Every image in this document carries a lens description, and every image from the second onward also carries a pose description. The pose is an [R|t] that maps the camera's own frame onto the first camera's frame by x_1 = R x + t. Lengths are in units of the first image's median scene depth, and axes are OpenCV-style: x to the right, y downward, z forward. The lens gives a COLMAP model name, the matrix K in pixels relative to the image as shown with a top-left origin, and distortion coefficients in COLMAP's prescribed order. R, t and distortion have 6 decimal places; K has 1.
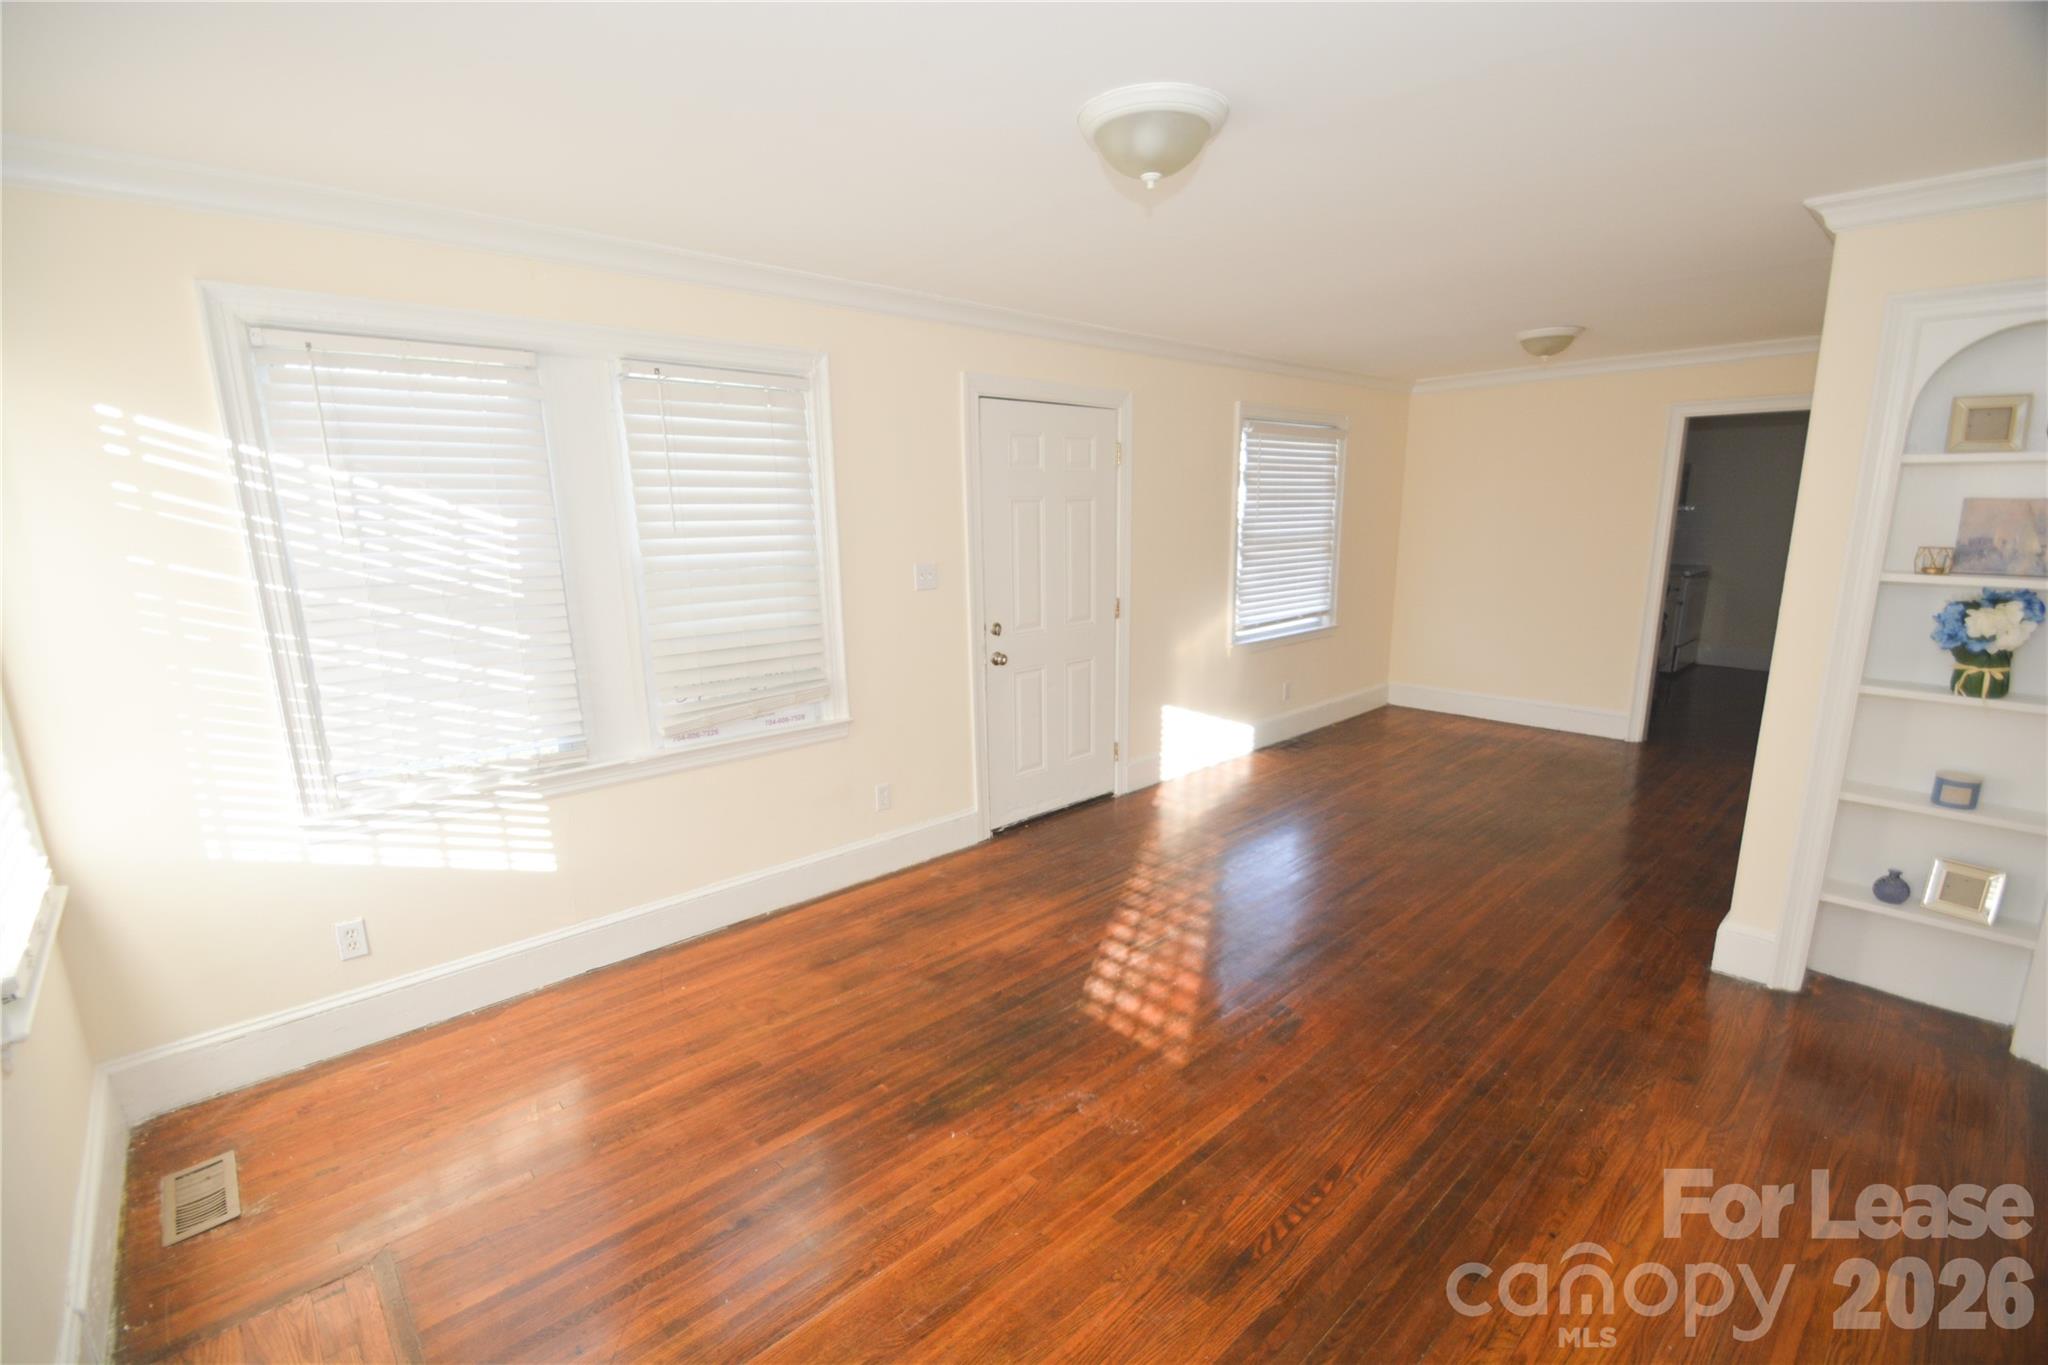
lens RADIAL K [[894.7, 0, 1016.0], [0, 894.7, 708.1], [0, 0, 1]] dist [0.014649, -0.017443]
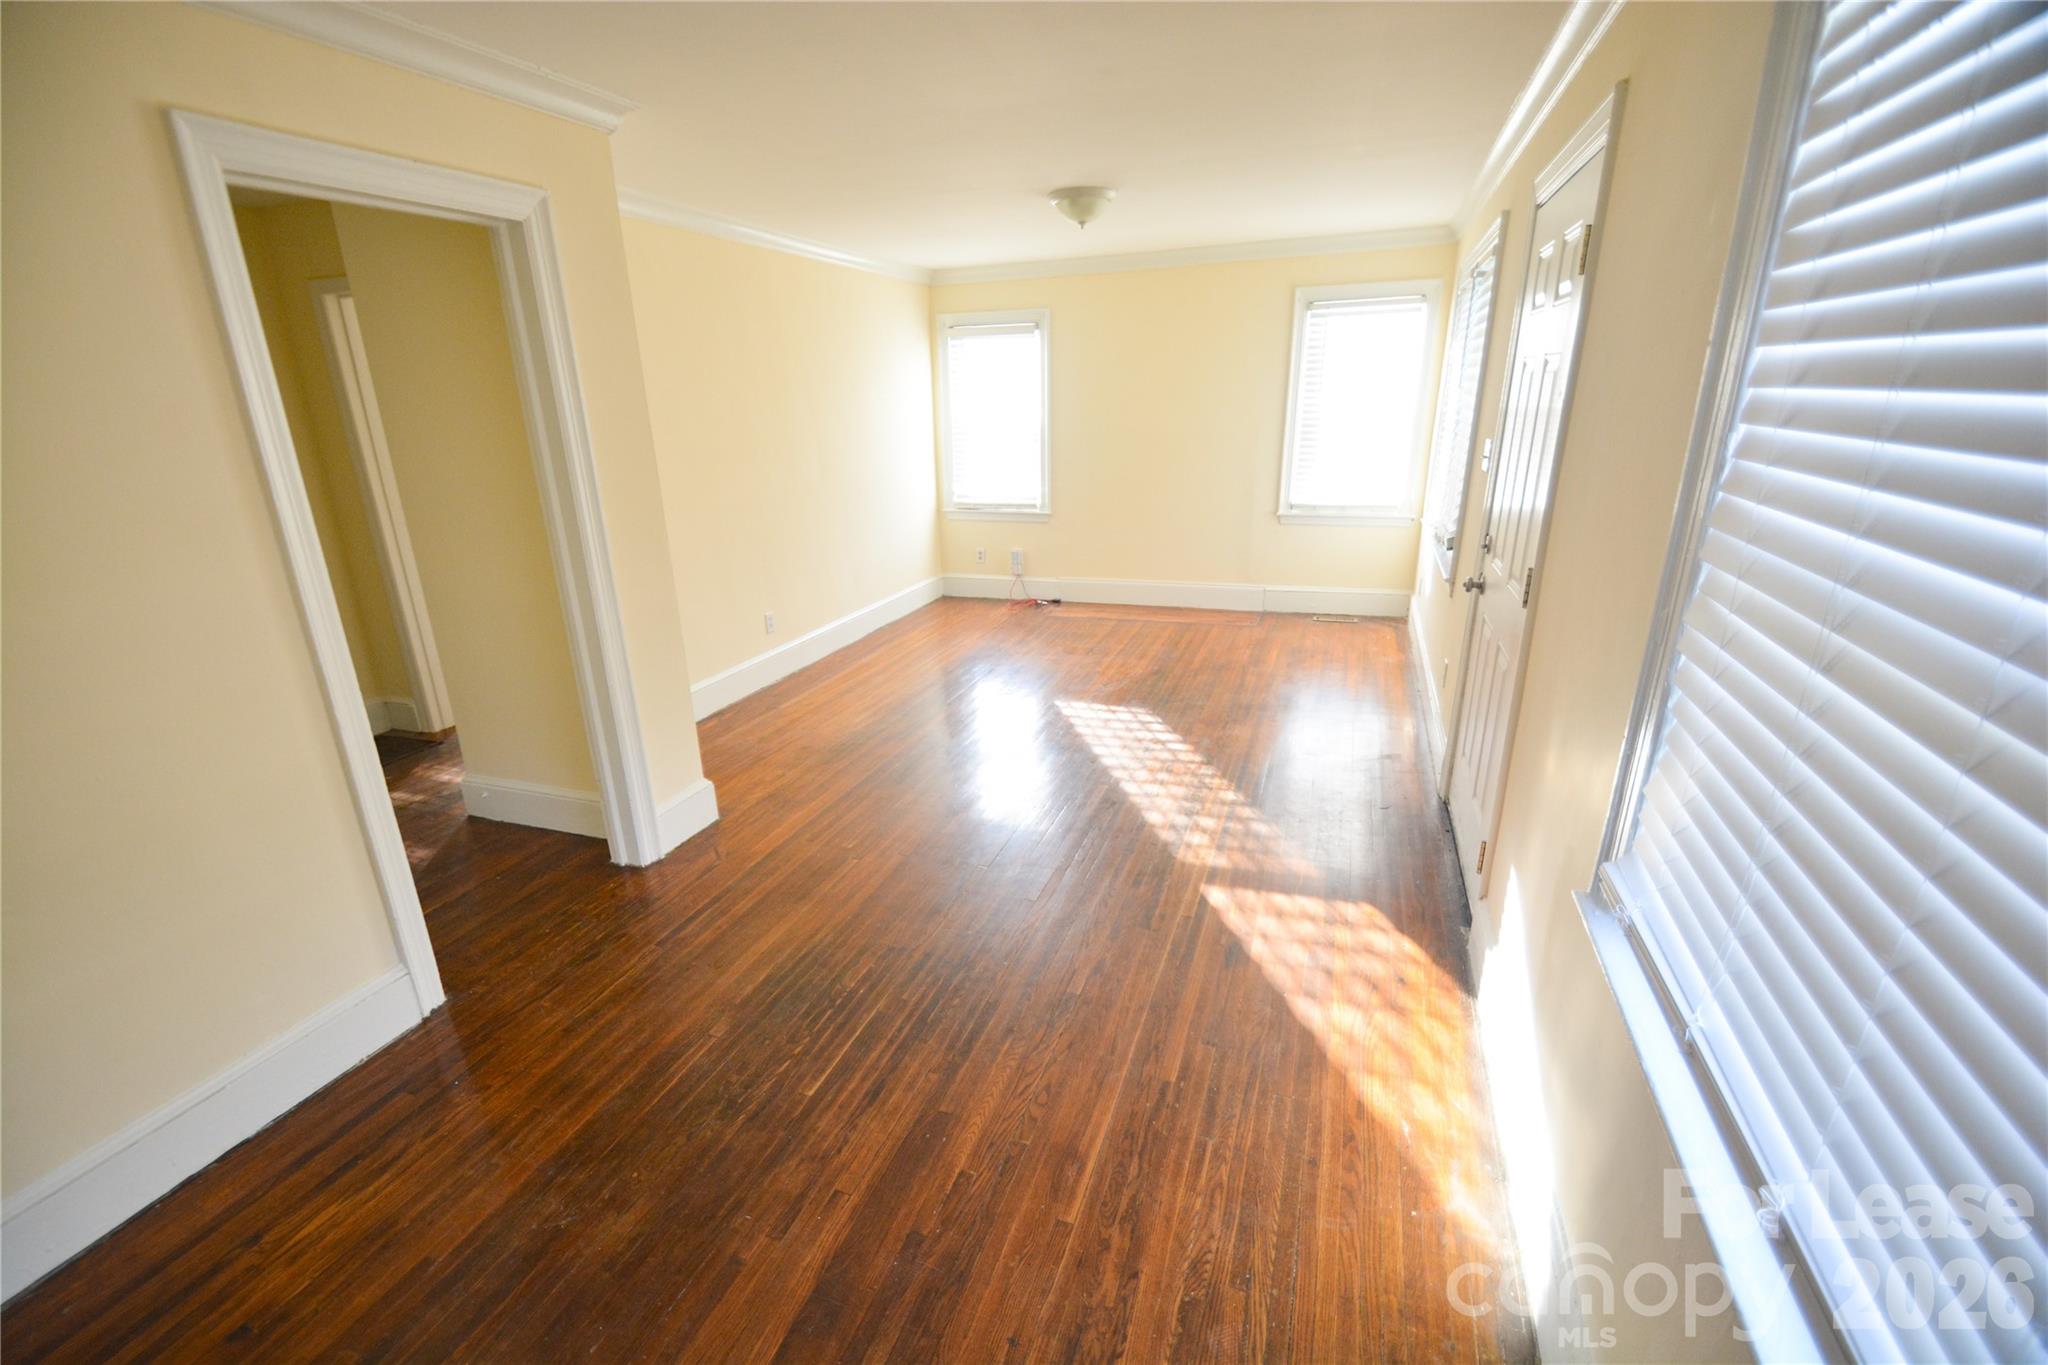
lens RADIAL K [[894.7, 0, 1016.0], [0, 894.7, 708.1], [0, 0, 1]] dist [0.014649, -0.017443]
pose [[-0.887798, 0.188780, -0.419733, 1.002601], [-0.063337, 0.853209, 0.517709, -0.503439], [0.455853, 0.486206, -0.745521, 2.203922]]
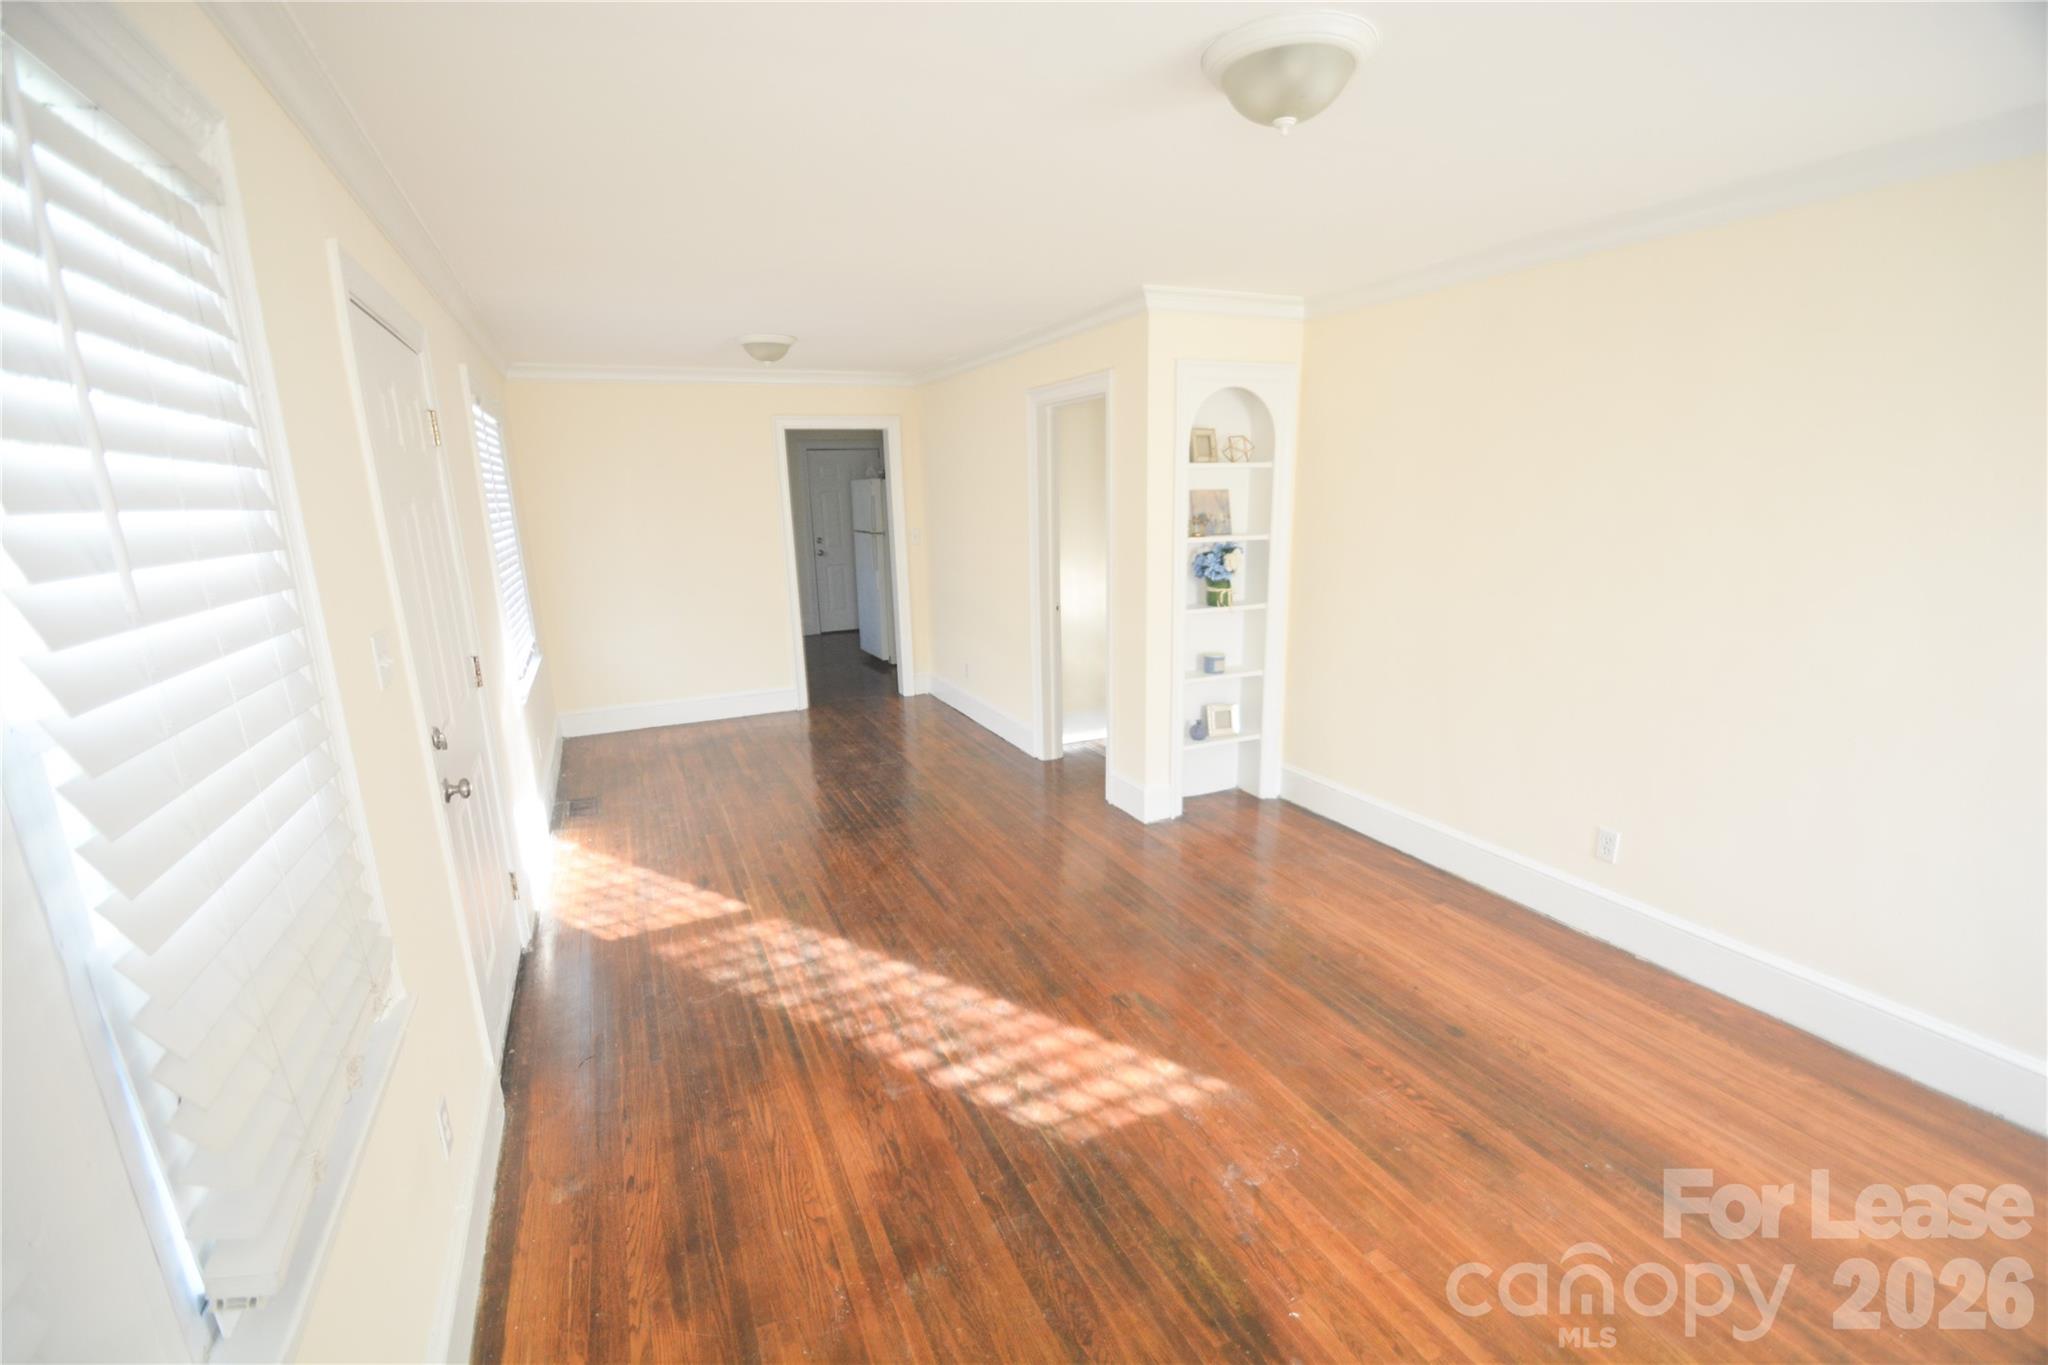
lens RADIAL K [[894.7, 0, 1016.0], [0, 894.7, 708.1], [0, 0, 1]] dist [0.014649, -0.017443]
pose [[0.313502, -0.220165, 0.923712, -0.632186], [0.229199, 0.961535, 0.151391, -0.165318], [-0.921512, 0.164252, 0.351905, 0.738983]]
